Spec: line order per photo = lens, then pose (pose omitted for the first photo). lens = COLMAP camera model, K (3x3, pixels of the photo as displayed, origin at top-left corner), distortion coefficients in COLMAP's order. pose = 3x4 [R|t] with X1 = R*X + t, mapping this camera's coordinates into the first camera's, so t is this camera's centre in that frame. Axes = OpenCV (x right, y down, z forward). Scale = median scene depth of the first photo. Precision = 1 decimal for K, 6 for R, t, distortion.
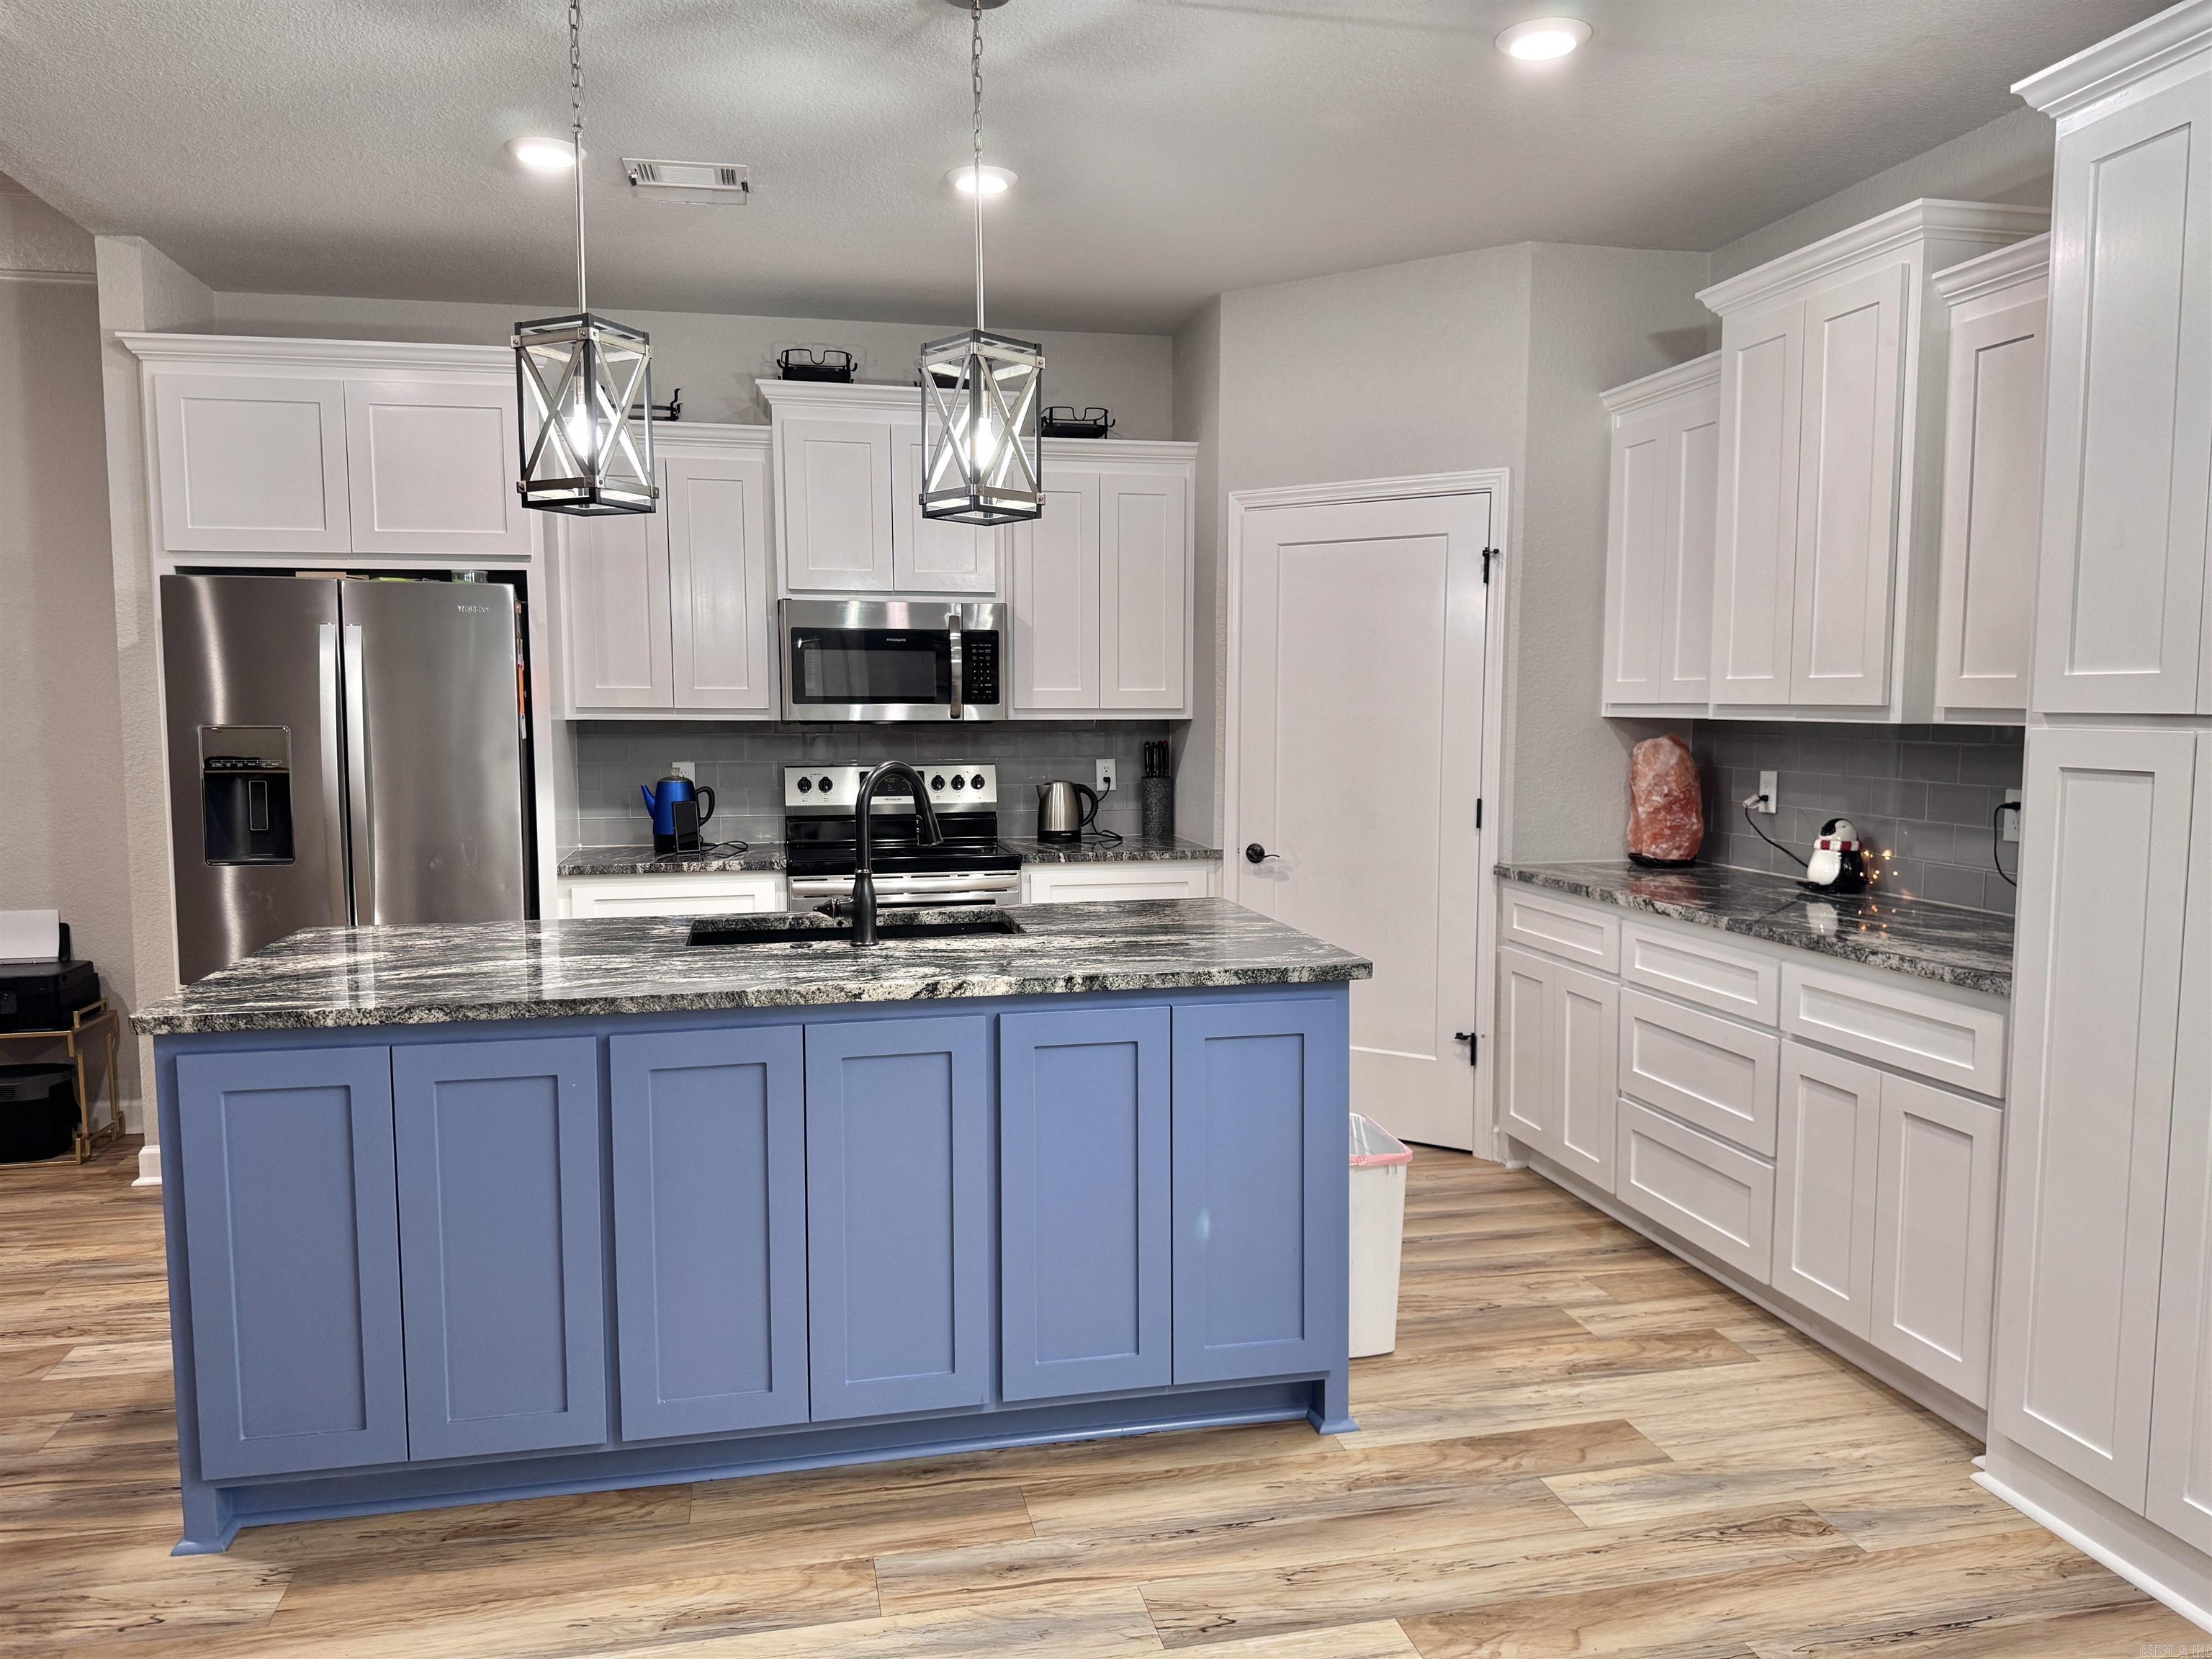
lens RADIAL K [[1563.2, 0, 1084.5], [0, 1563.2, 836.4], [0, 0, 1]] dist [0.001339, -0.005843]
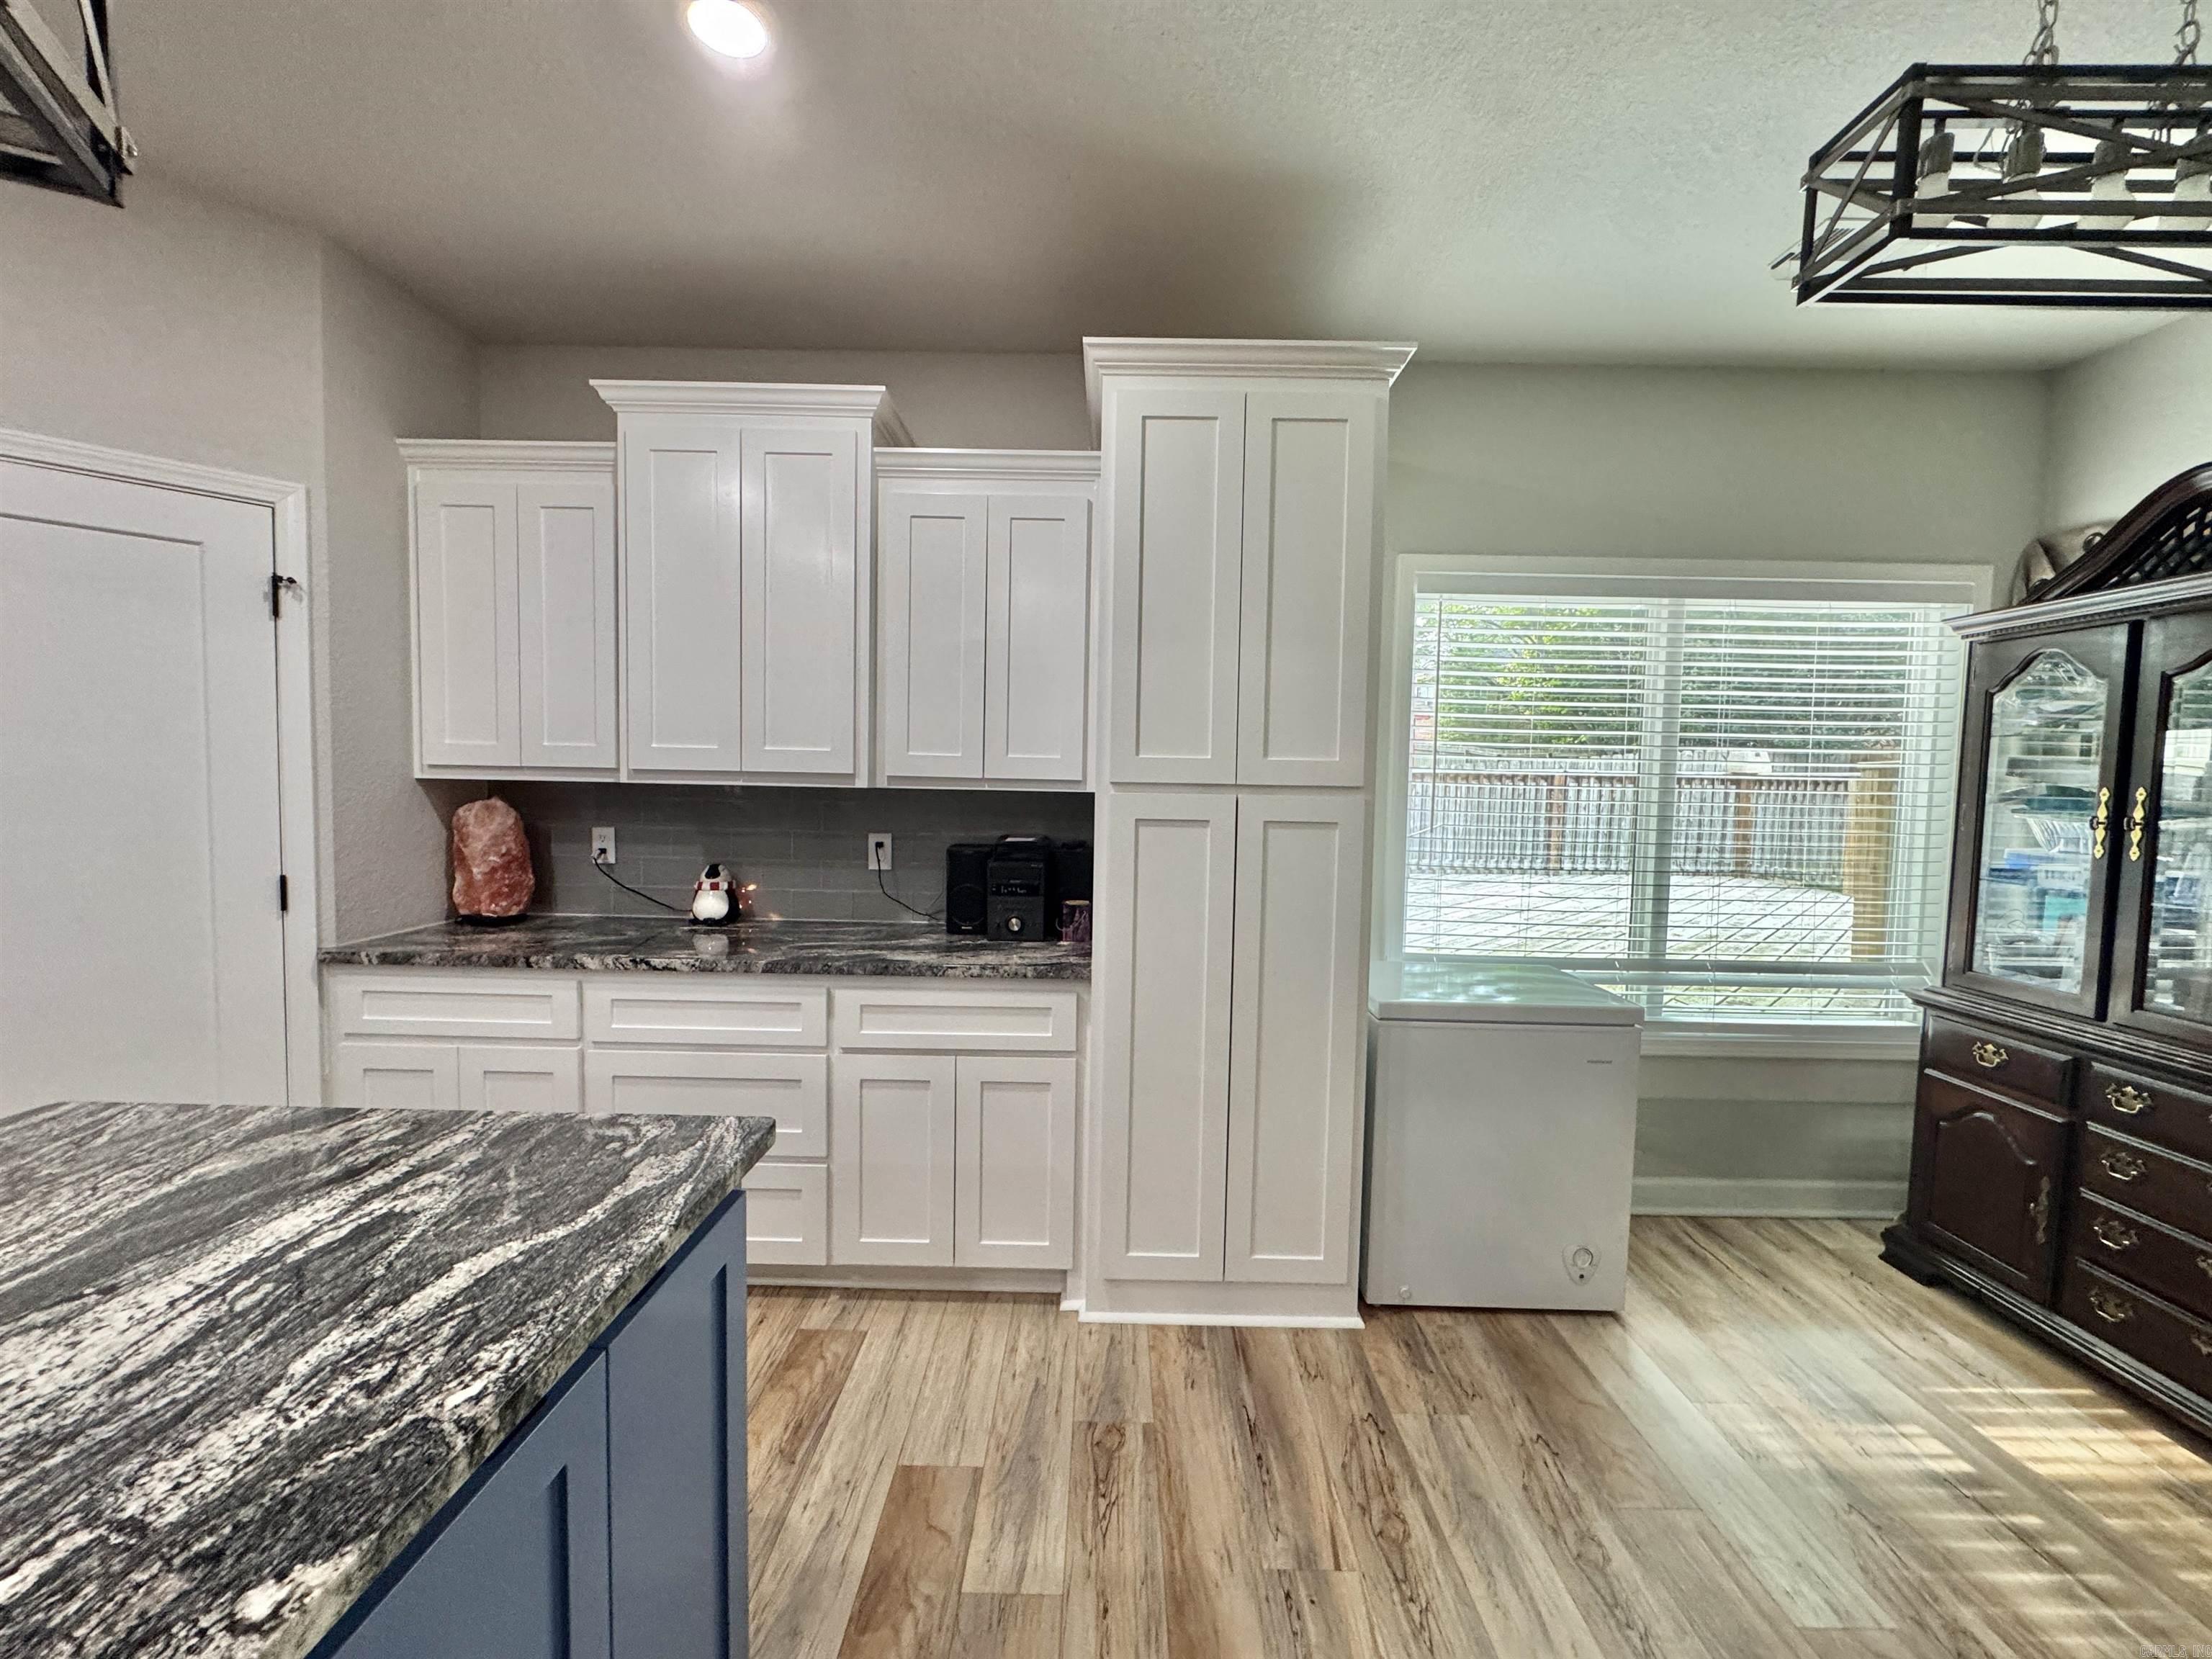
lens RADIAL K [[886.2, 0, 1106.0], [0, 886.2, 829.5], [0, 0, 1]] dist [-0.003798, 0.000297]
pose [[0.209456, -0.046832, 0.976696, -0.136862], [0.065449, 0.997284, 0.033783, -0.042899], [-0.975625, 0.056848, 0.211953, 0.565502]]
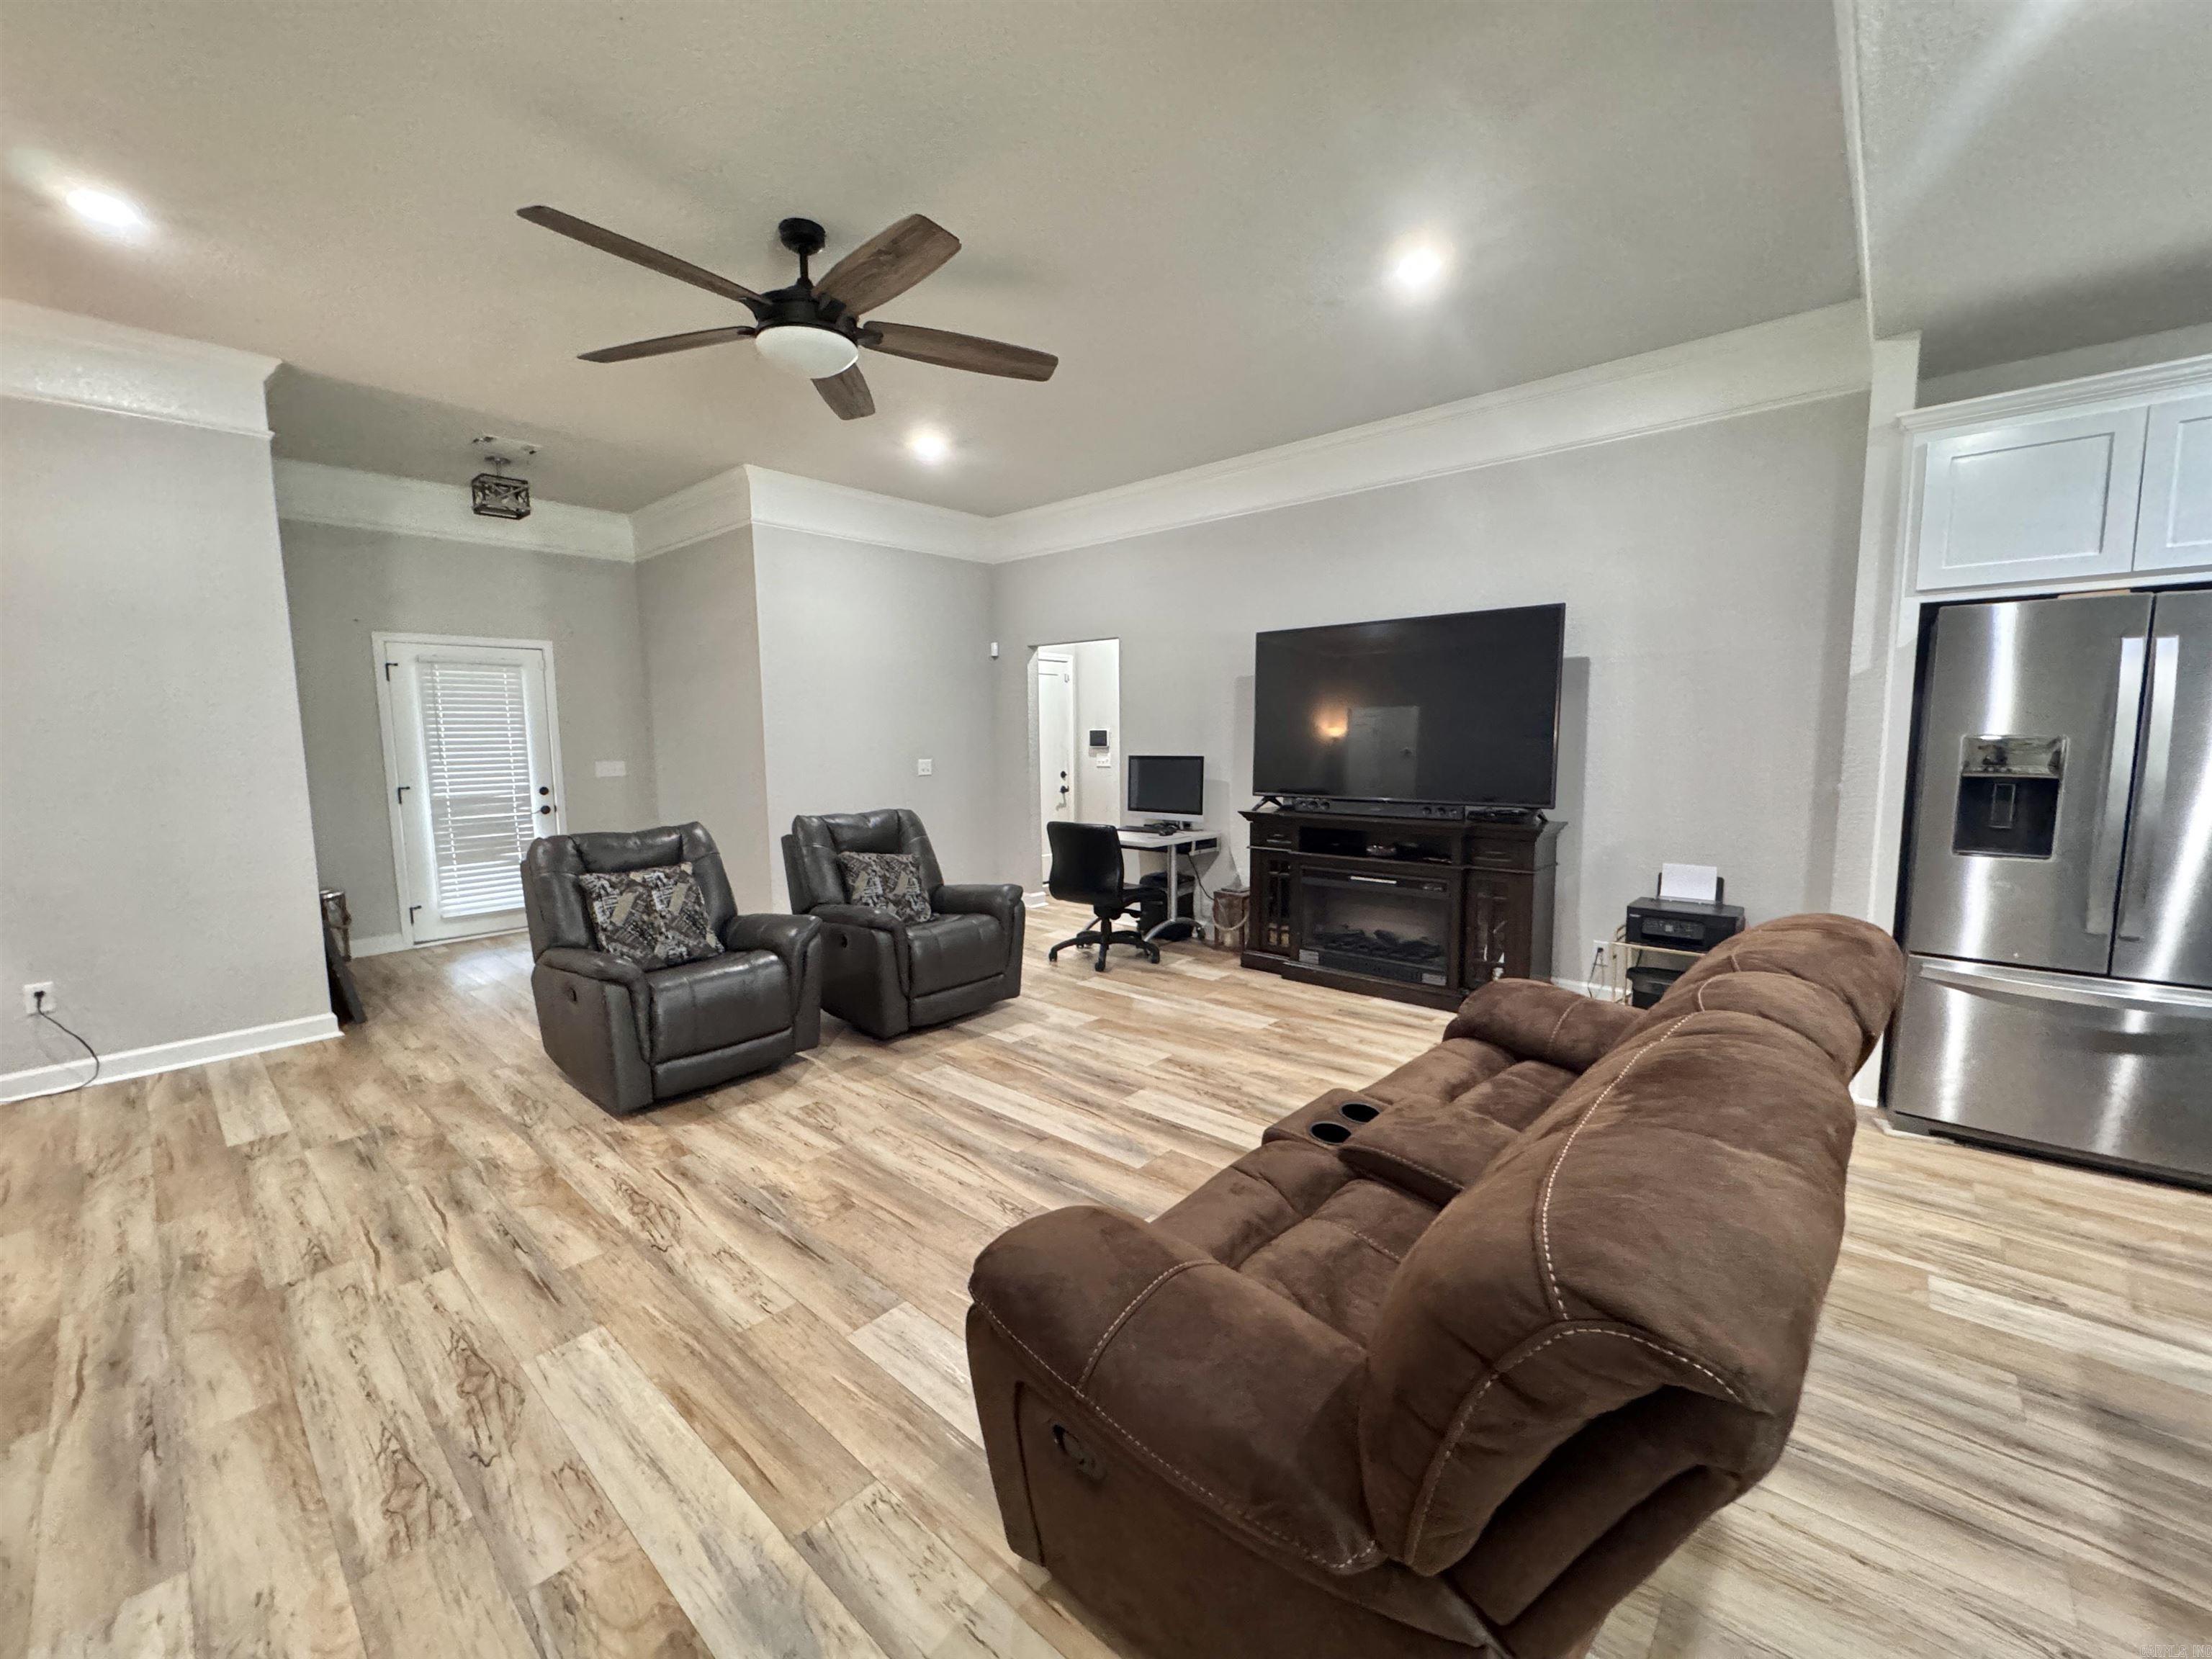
lens RADIAL K [[886.2, 0, 1106.0], [0, 886.2, 829.5], [0, 0, 1]] dist [-0.003798, 0.000297]
pose [[0.594156, 0.082495, -0.800109, -0.457588], [-0.060663, 0.996490, 0.057695, -0.000188], [0.802059, 0.014257, 0.597074, 0.108068]]
